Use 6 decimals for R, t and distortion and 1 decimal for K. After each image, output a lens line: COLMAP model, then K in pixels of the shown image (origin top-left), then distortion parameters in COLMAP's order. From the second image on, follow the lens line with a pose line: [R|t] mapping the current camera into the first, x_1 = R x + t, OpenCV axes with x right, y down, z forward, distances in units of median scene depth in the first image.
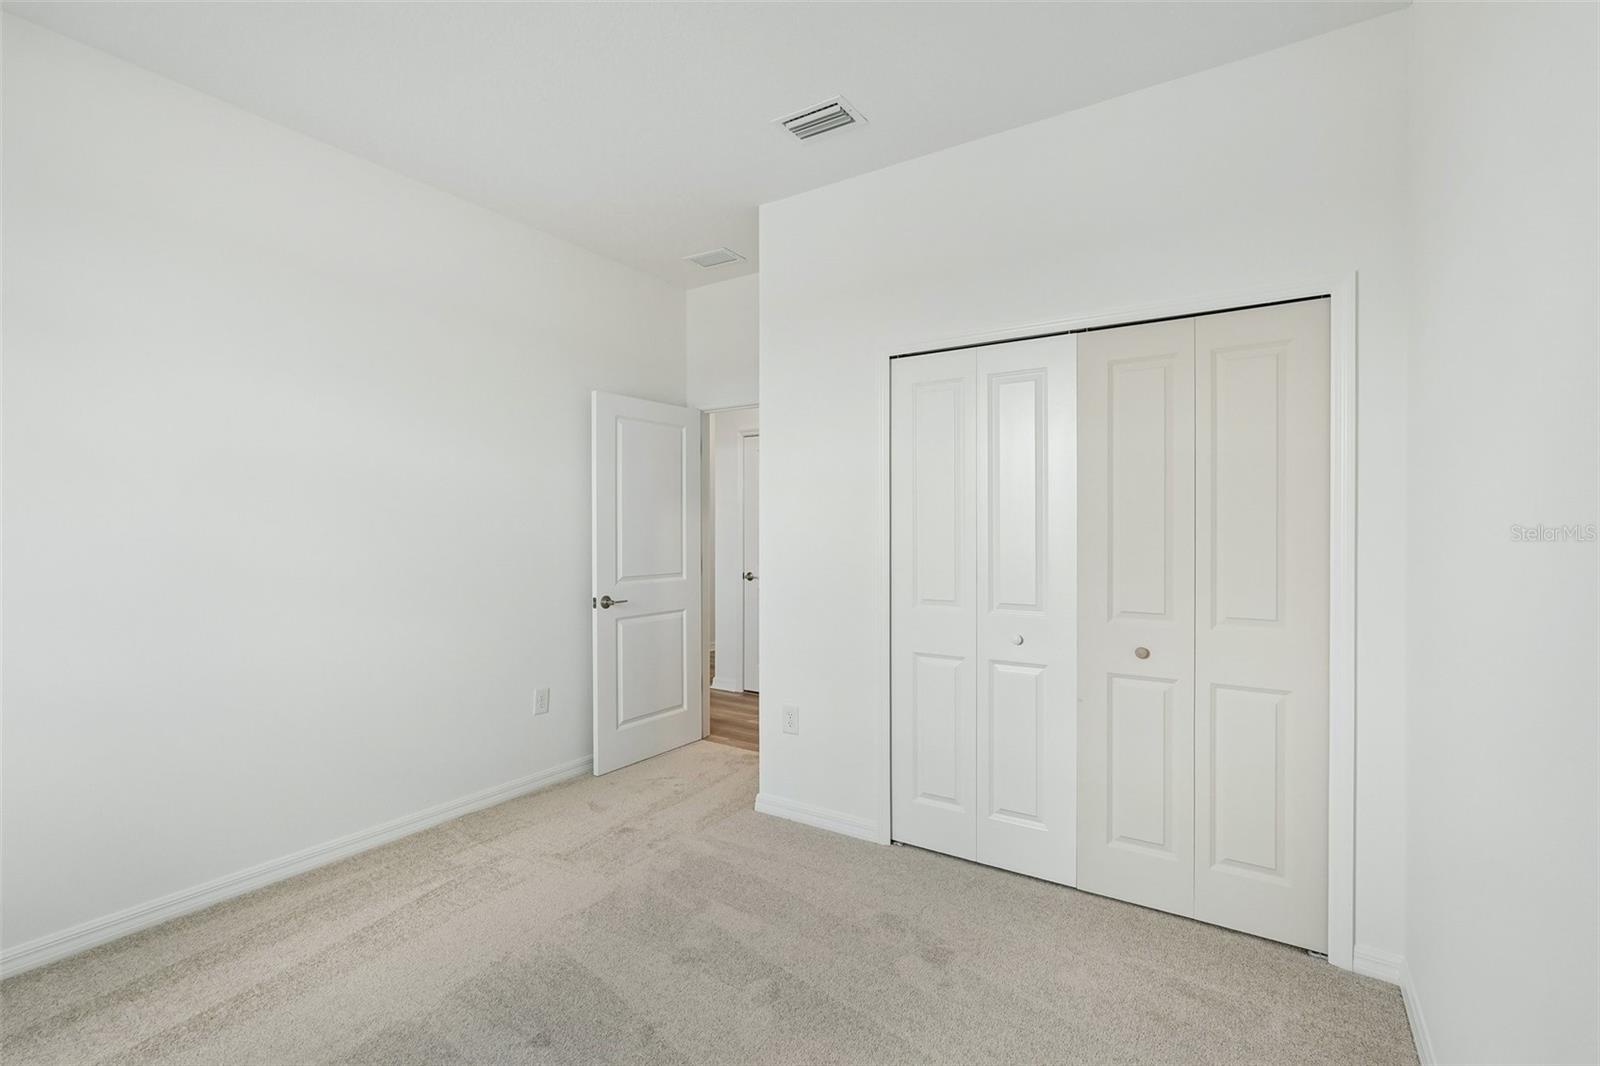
lens RADIAL K [[712.4, 0, 797.7], [0, 712.4, 522.1], [0, 0, 1]] dist [0.004218, 0.000935]
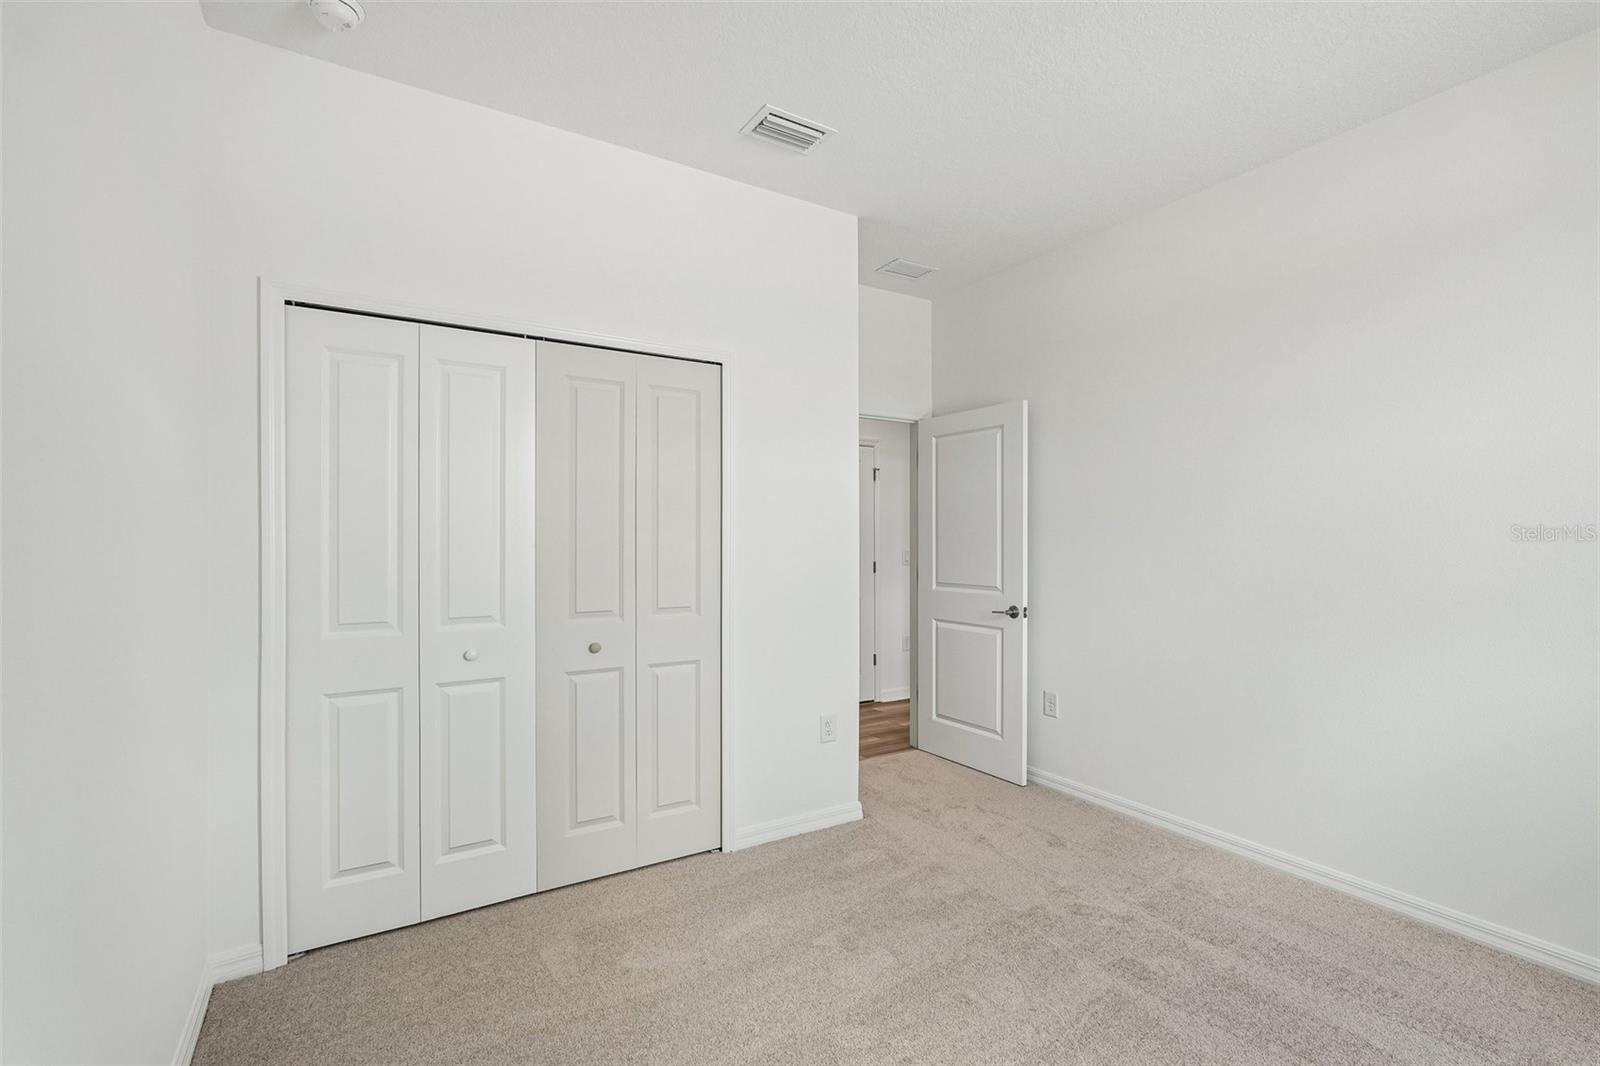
lens RADIAL K [[719.7, 0, 798.3], [0, 719.7, 526.2], [0, 0, 1]] dist [-0.001191, 0.000510]
pose [[0.425190, 0.010111, 0.905047, -0.382913], [-0.009900, 0.999930, -0.006520, 0.000016], [-0.905050, -0.006187, 0.425261, 0.245654]]
